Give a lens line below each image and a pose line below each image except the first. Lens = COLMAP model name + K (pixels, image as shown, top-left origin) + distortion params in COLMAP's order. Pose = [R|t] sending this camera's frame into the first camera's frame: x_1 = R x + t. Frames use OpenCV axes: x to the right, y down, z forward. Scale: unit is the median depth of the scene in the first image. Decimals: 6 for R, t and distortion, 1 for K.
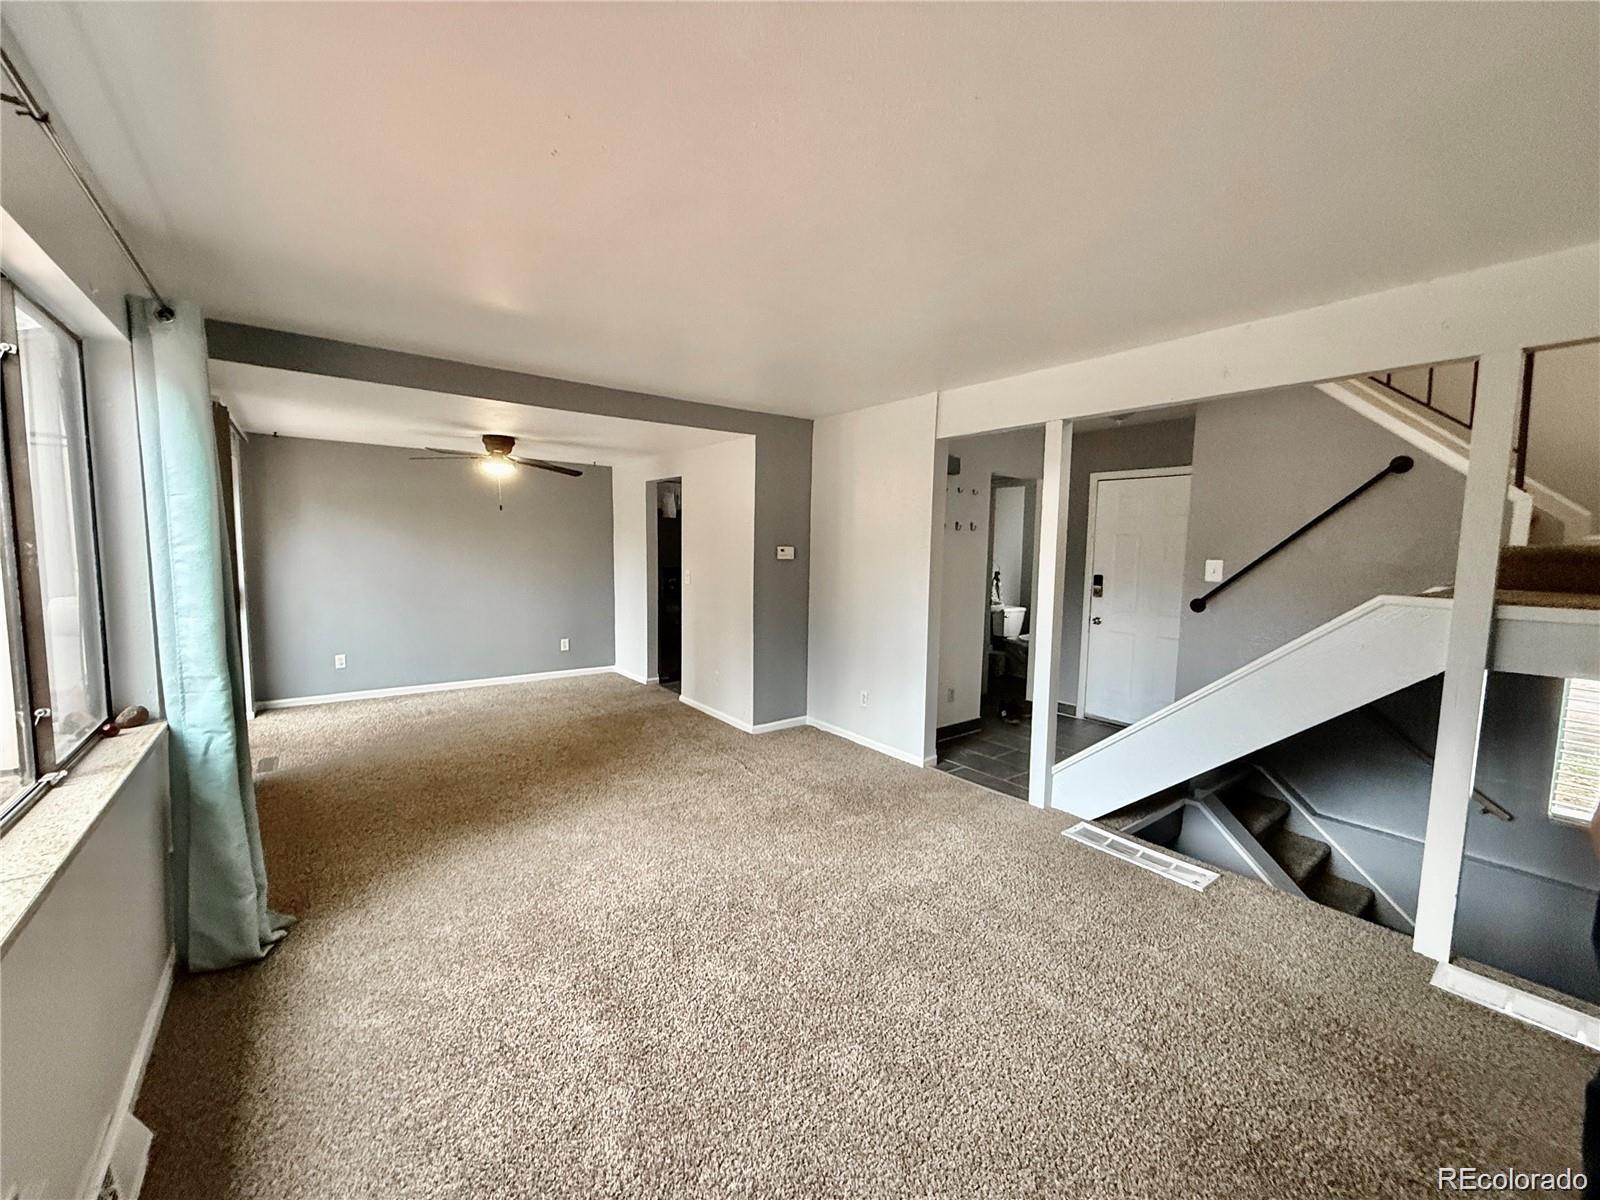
lens RADIAL K [[636.3, 0, 800.0], [0, 636.3, 600.0], [0, 0, 1]] dist [-0.001975, 0.000700]
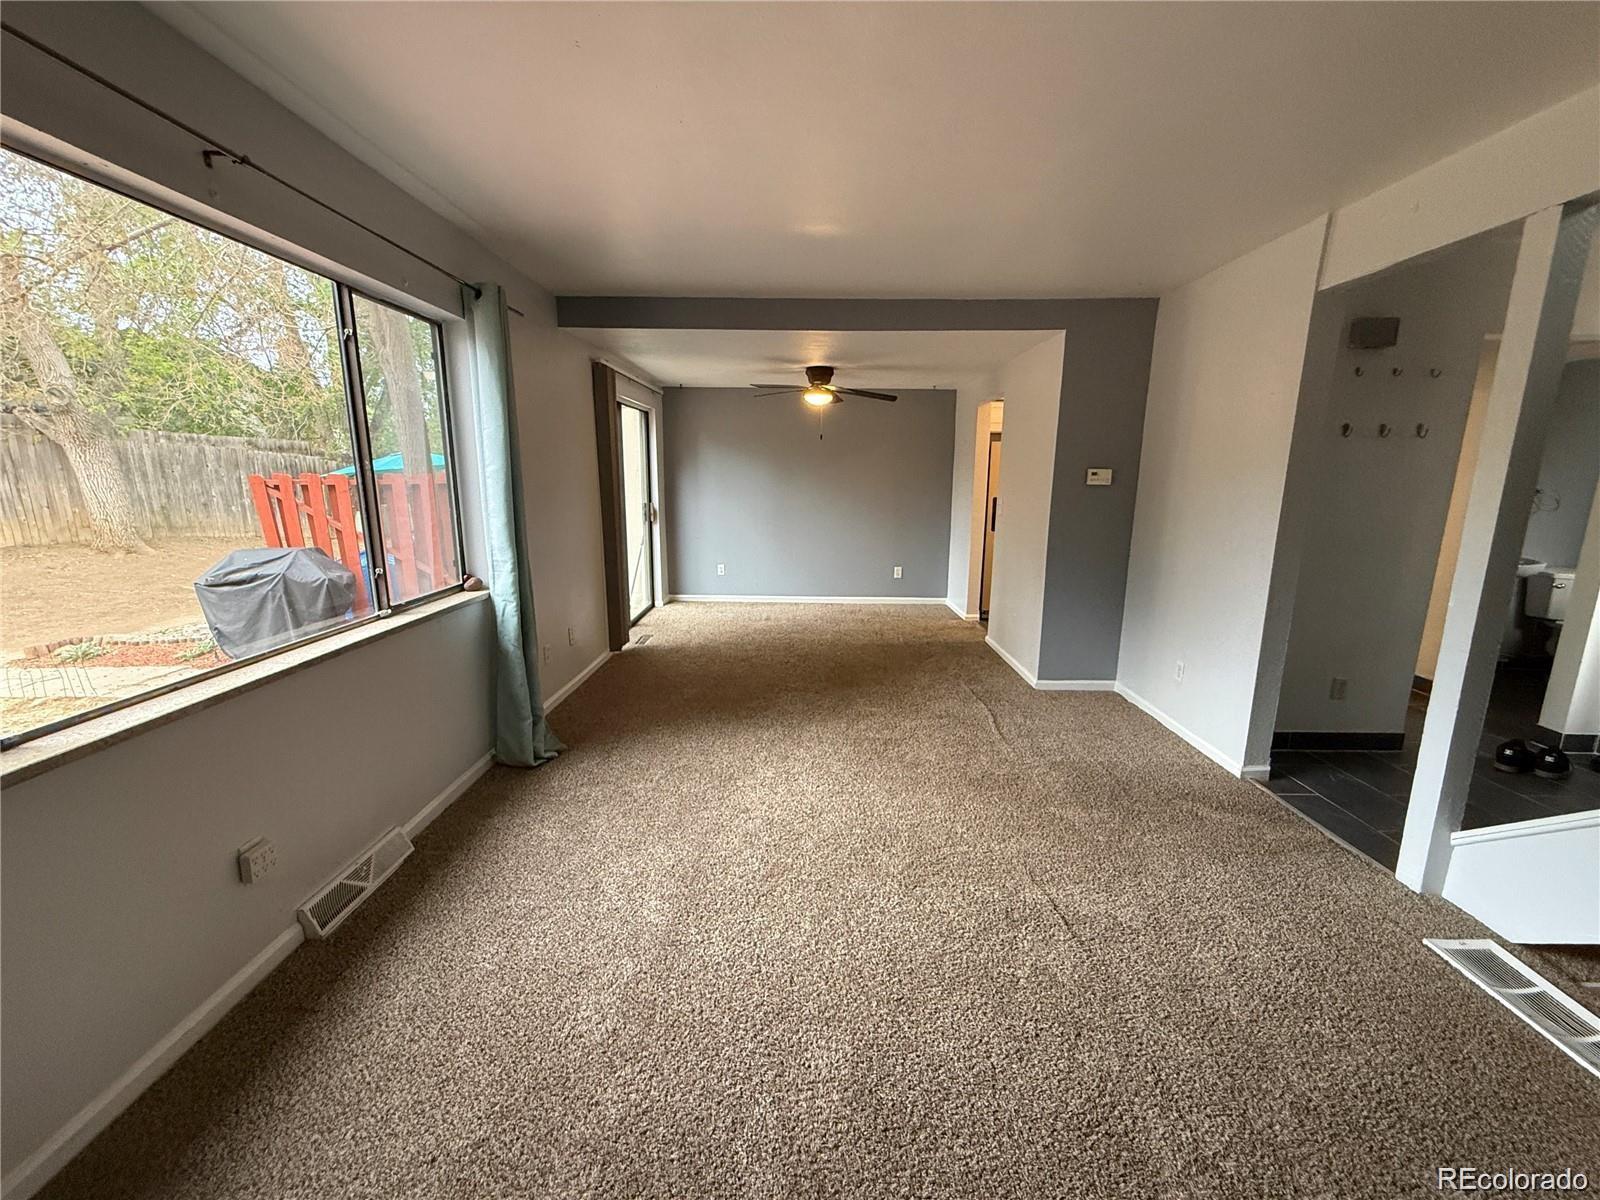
lens RADIAL K [[636.3, 0, 800.0], [0, 636.3, 600.0], [0, 0, 1]] dist [-0.001975, 0.000700]
pose [[0.785689, 0.108134, -0.609098, 0.218600], [-0.047475, 0.992240, 0.114915, 0.006569], [0.616797, -0.061371, 0.784726, 0.148480]]
